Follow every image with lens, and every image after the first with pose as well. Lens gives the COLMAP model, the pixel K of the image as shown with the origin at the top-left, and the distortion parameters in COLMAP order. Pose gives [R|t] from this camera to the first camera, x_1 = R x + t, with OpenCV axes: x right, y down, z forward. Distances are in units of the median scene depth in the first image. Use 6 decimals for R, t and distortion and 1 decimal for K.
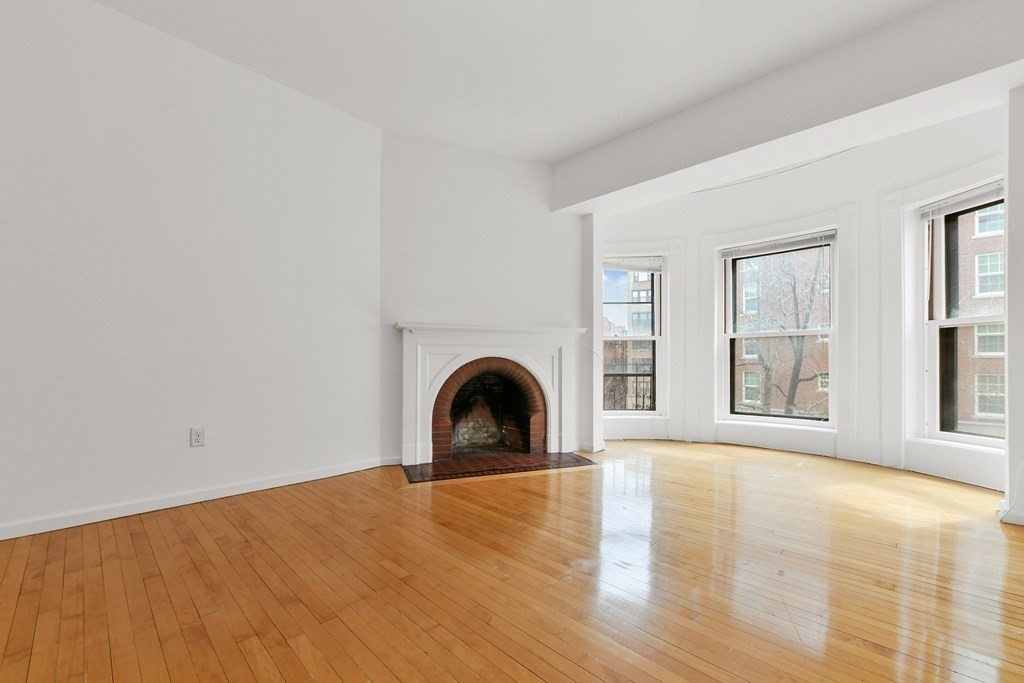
lens RADIAL K [[410.8, 0, 528.3], [0, 410.8, 362.9], [0, 0, 1]] dist [0.000220, 0.000337]
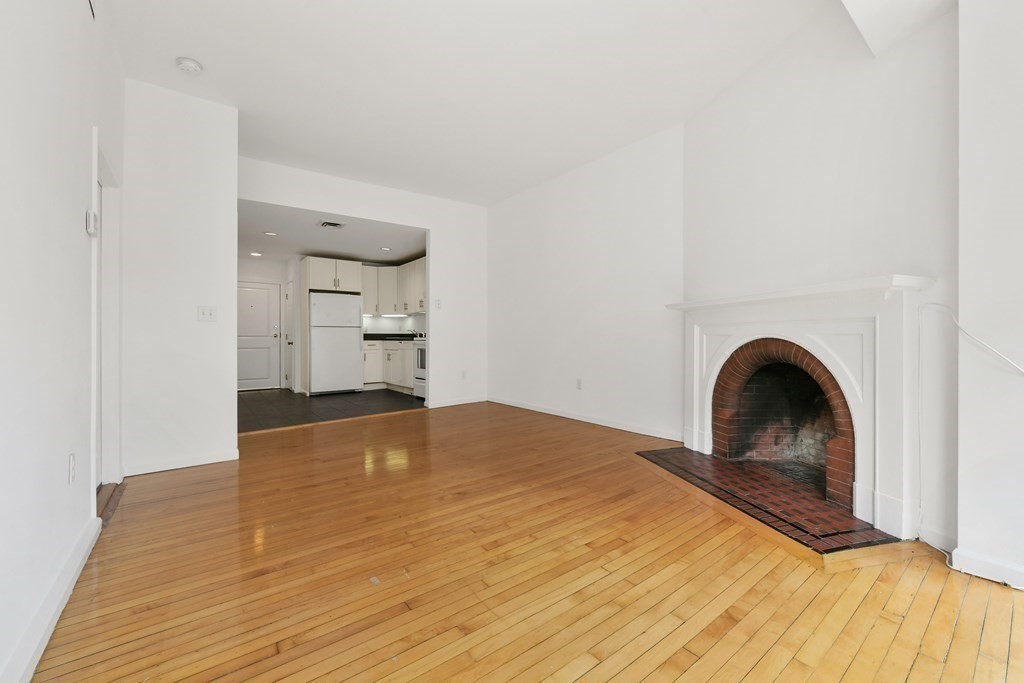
lens RADIAL K [[410.8, 0, 517.6], [0, 410.8, 339.1], [0, 0, 1]] dist [0.000220, 0.000337]
pose [[-0.159949, 0.001026, -0.987125, 0.667479], [-0.001937, 0.999997, 0.001353, -0.013226], [0.987123, 0.002128, -0.159947, 0.663012]]
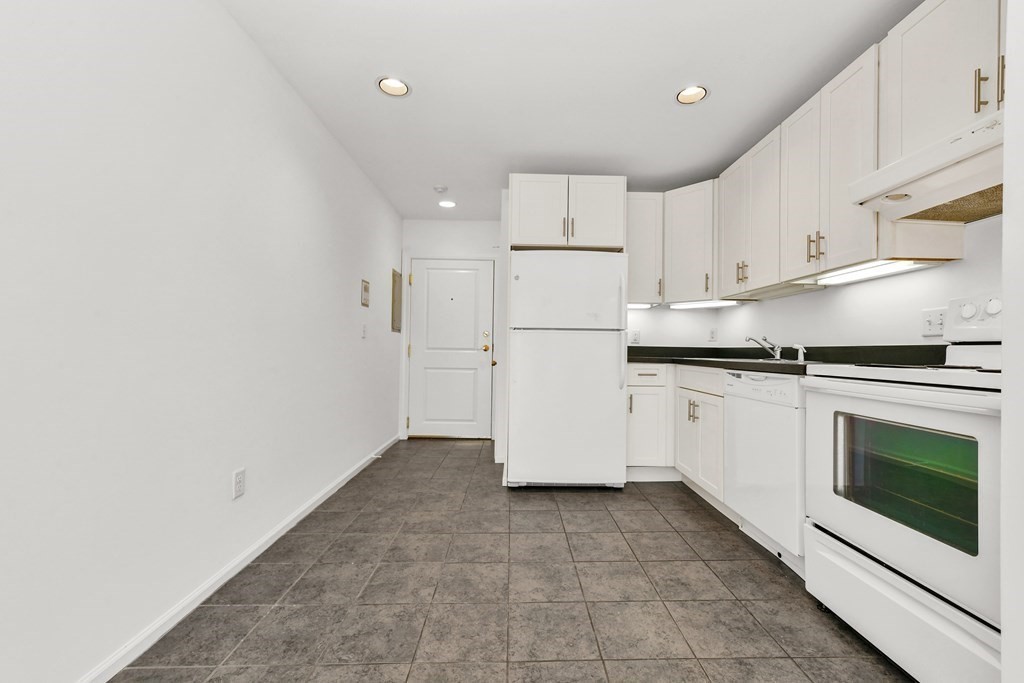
lens RADIAL K [[410.8, 0, 522.4], [0, 410.8, 344.1], [0, 0, 1]] dist [0.000220, 0.000337]
pose [[-0.719475, -0.019308, -0.694250, -0.378218], [-0.017300, 0.999802, -0.009878, -0.026831], [0.694303, 0.004904, -0.719666, 0.093677]]
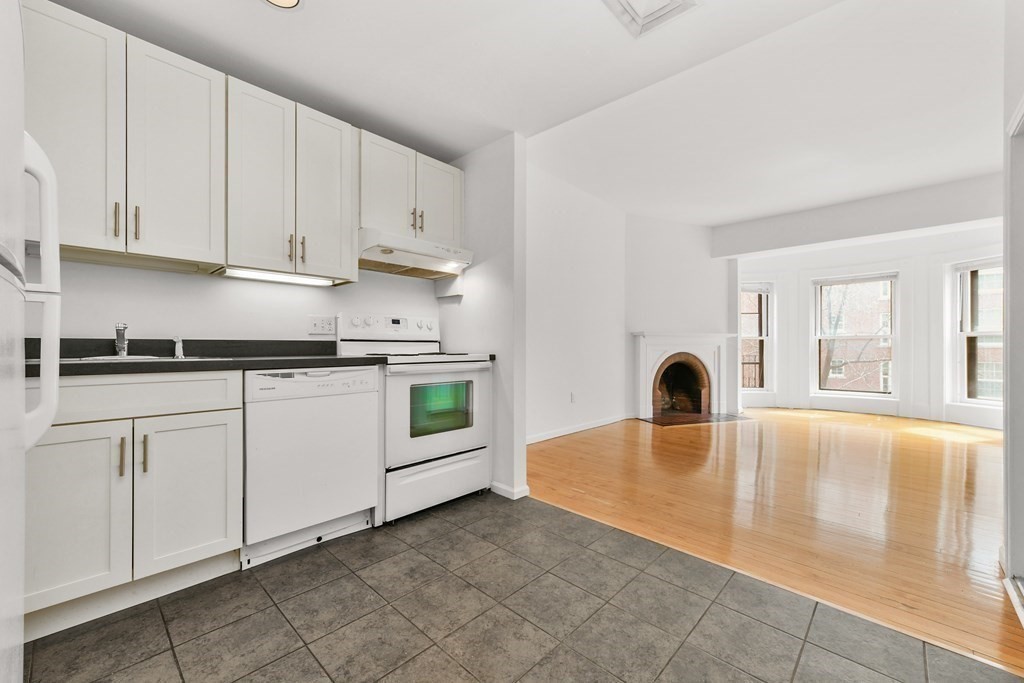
lens RADIAL K [[410.8, 0, 518.9], [0, 410.8, 347.2], [0, 0, 1]] dist [0.000220, 0.000337]
pose [[0.999991, 0.004124, 0.000056, -0.698370], [-0.004124, 0.999990, -0.001612, -0.027734], [-0.000063, 0.001612, 0.999999, -0.572403]]
